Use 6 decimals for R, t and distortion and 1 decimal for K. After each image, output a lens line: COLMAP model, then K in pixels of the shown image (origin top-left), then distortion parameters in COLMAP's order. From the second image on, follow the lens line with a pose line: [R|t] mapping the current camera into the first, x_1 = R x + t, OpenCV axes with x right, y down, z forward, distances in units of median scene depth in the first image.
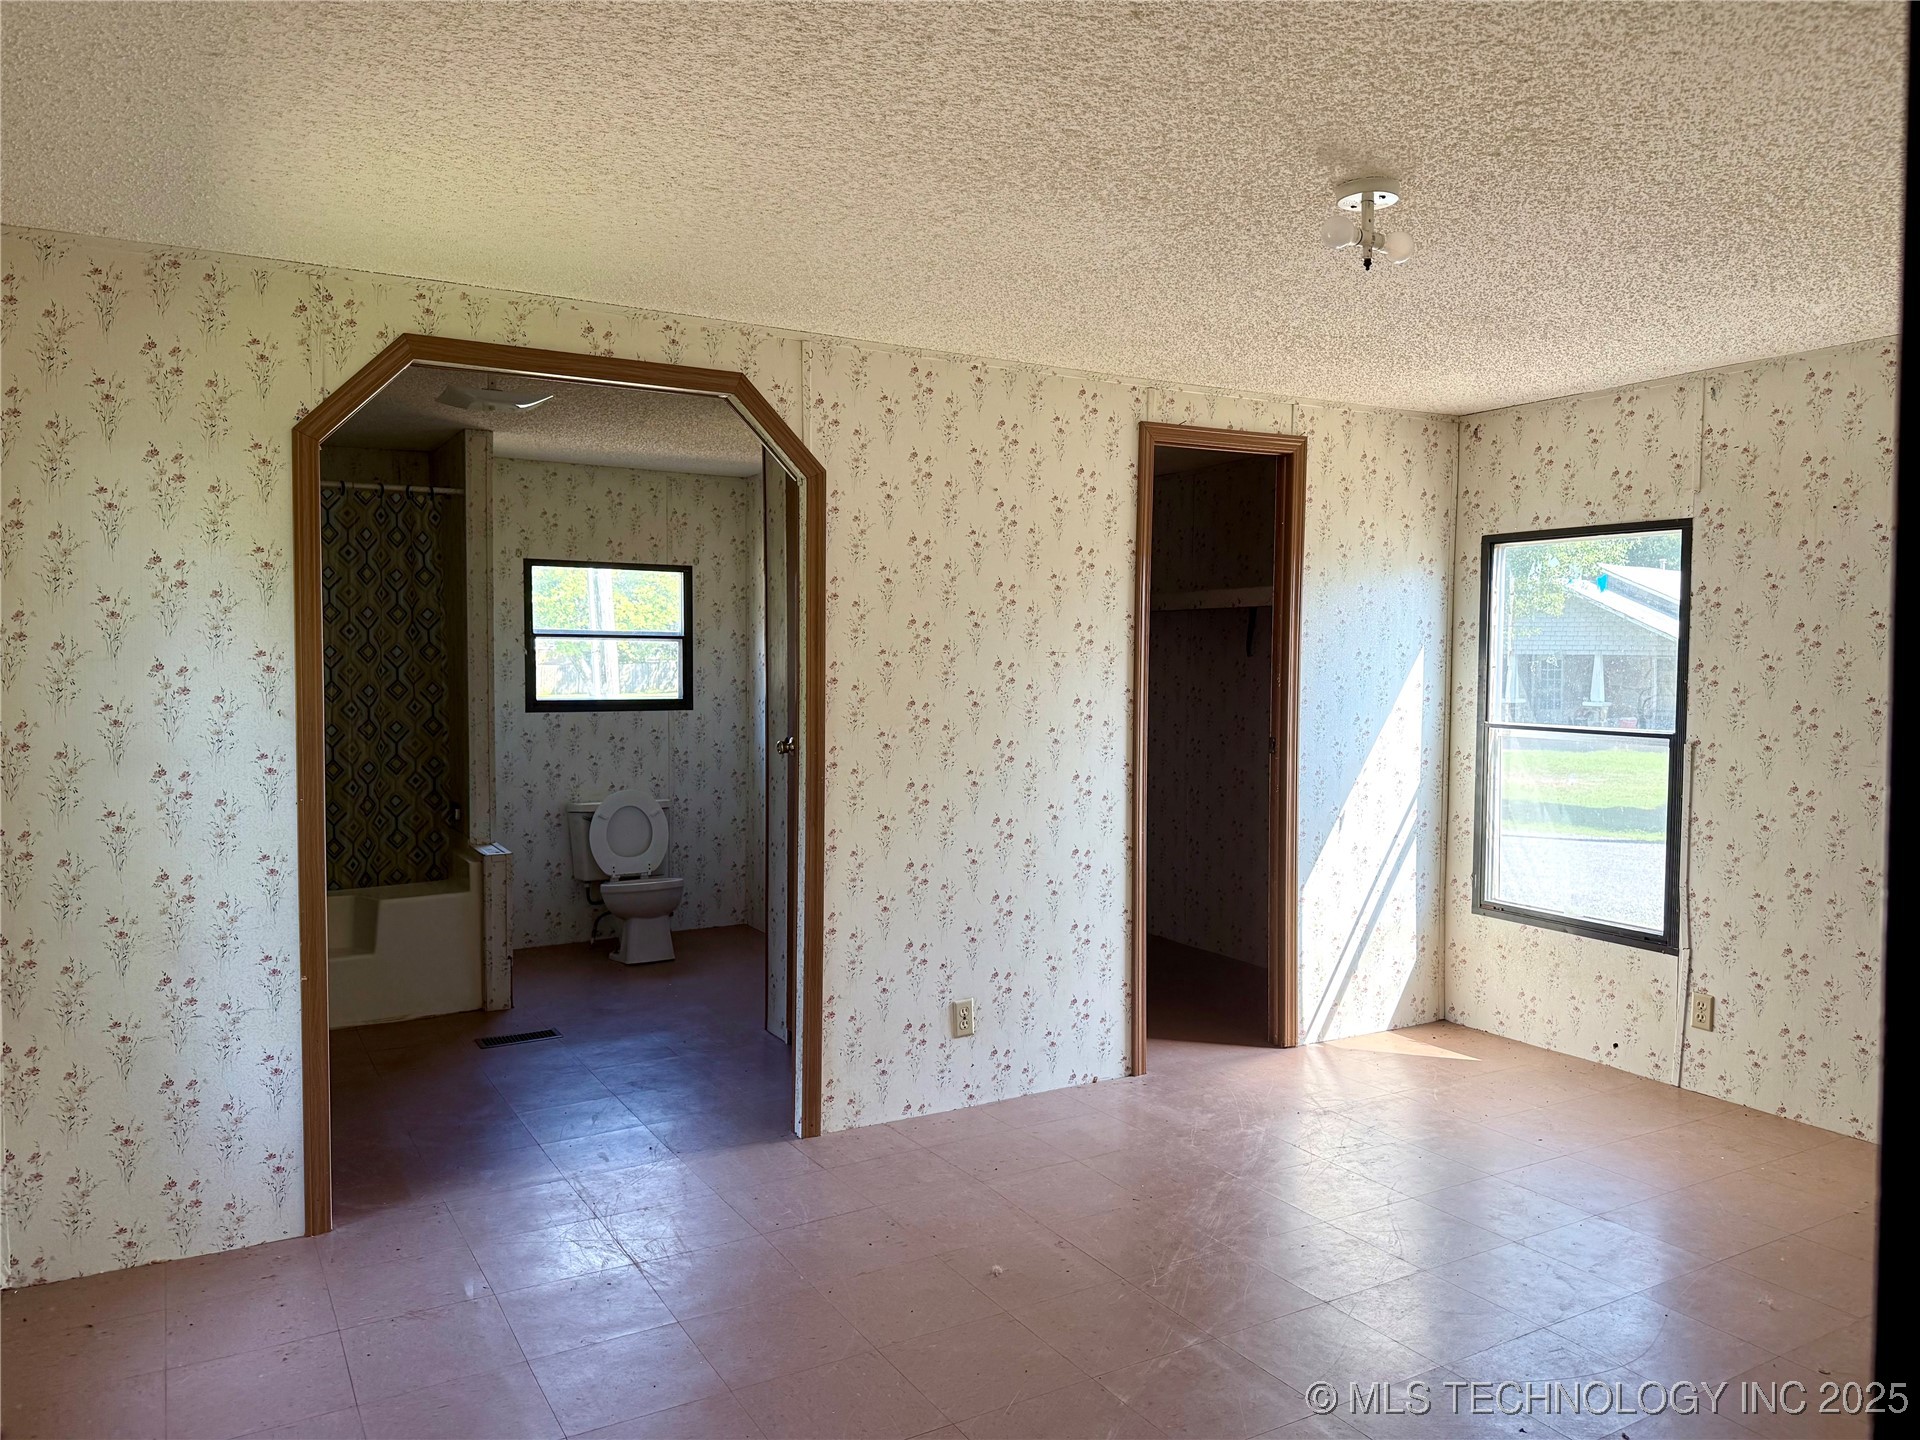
lens RADIAL K [[1359.5, 0, 958.8], [0, 1359.5, 720.1], [0, 0, 1]] dist [0.079730, -0.095502]
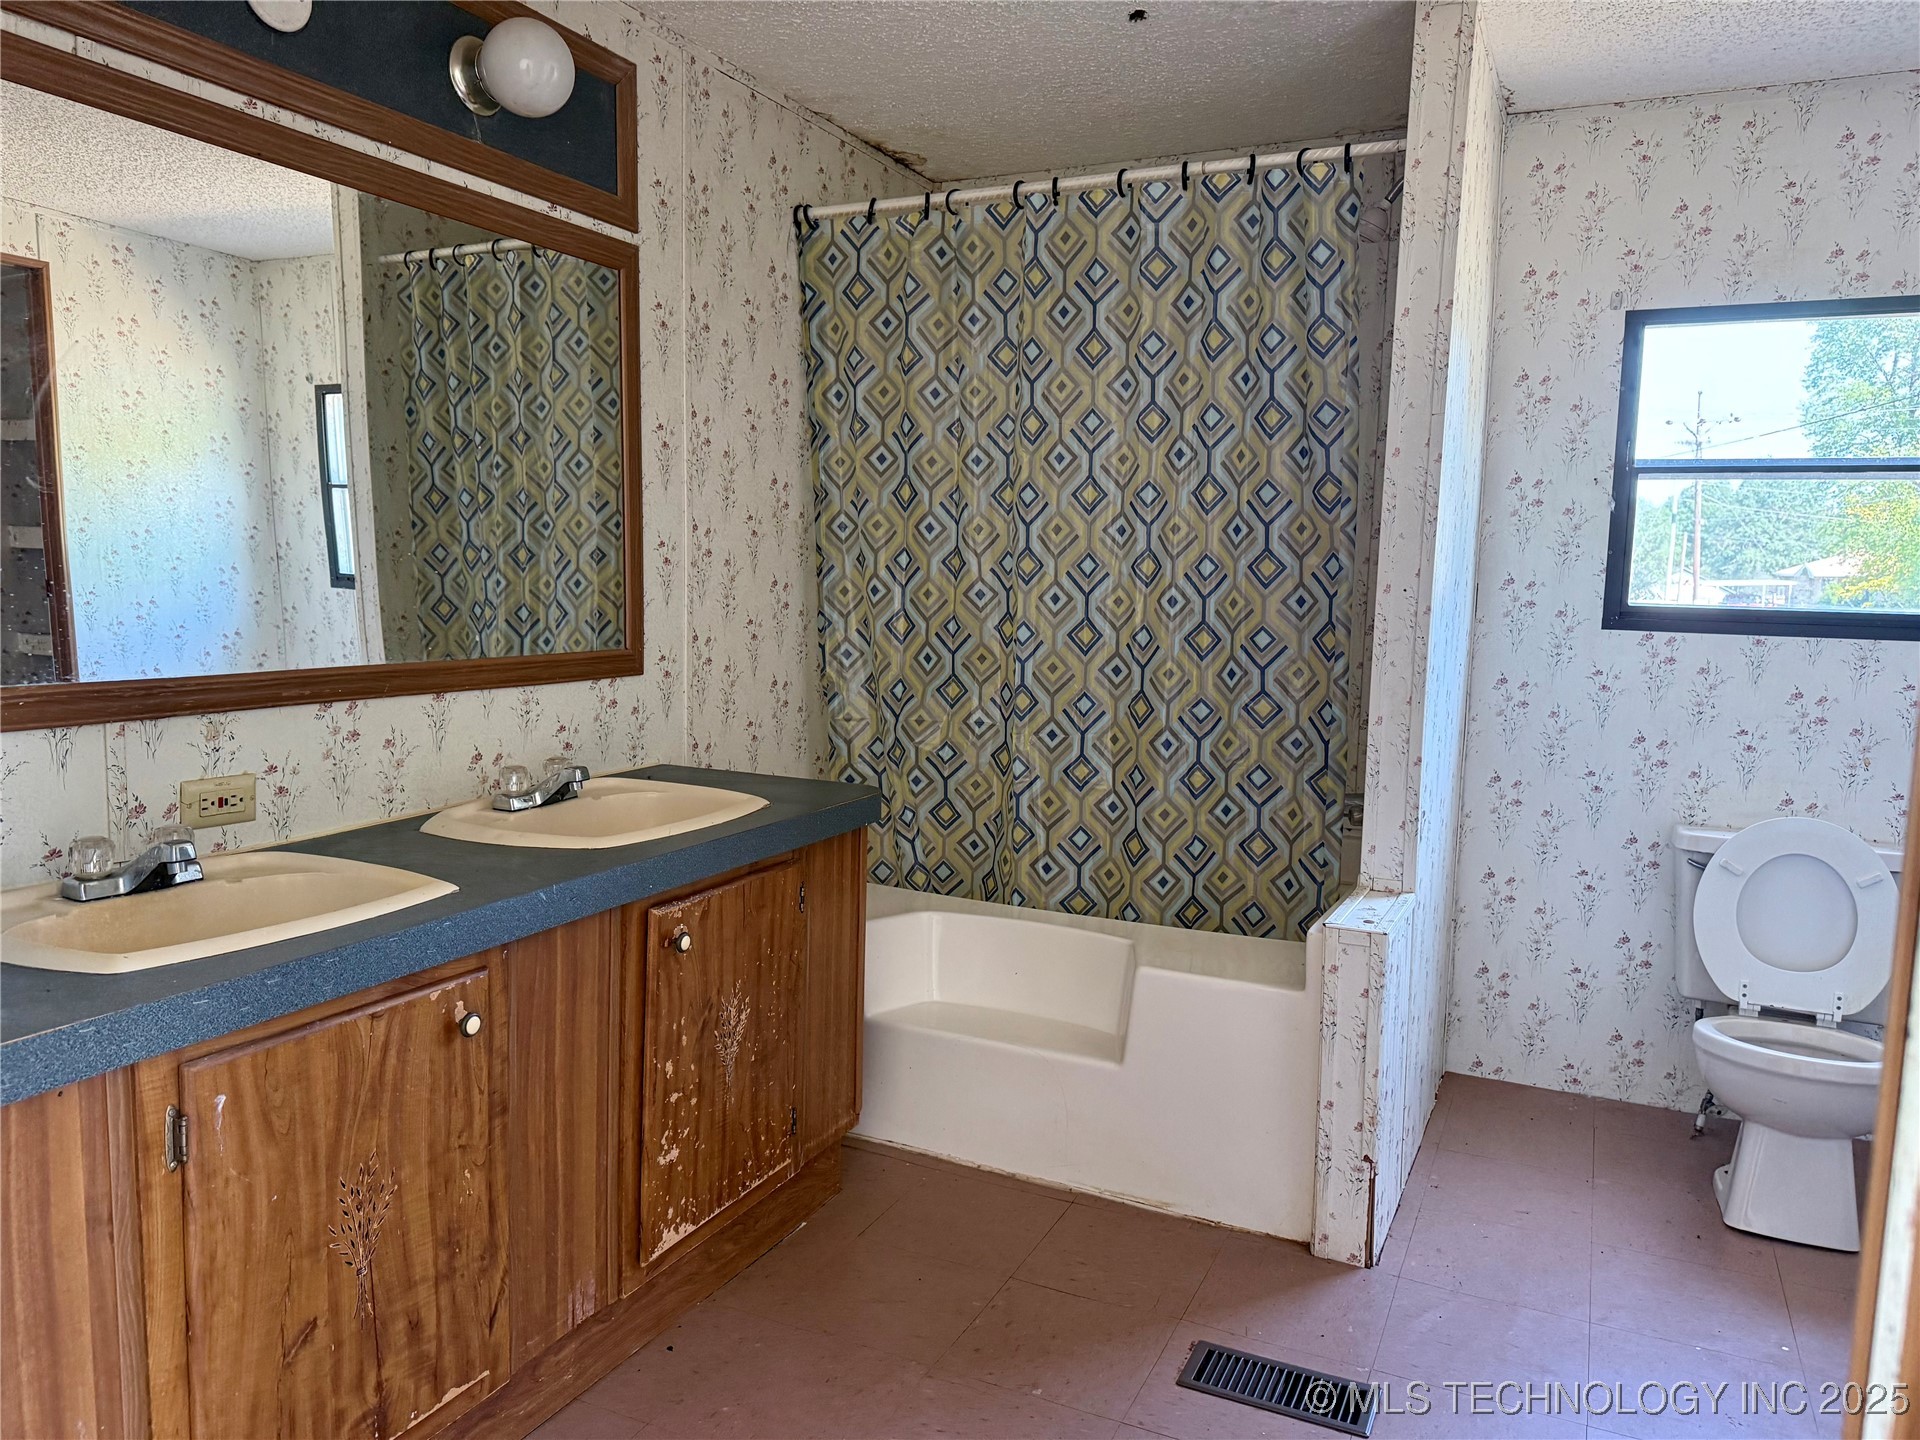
lens RADIAL K [[1359.5, 0, 959.1], [0, 1359.5, 713.5], [0, 0, 1]] dist [0.079730, -0.095502]
pose [[0.575624, 0.098882, -0.811714, -0.048667], [-0.060042, 0.995093, 0.078643, -0.000465], [0.815507, 0.003468, 0.578737, 0.593852]]
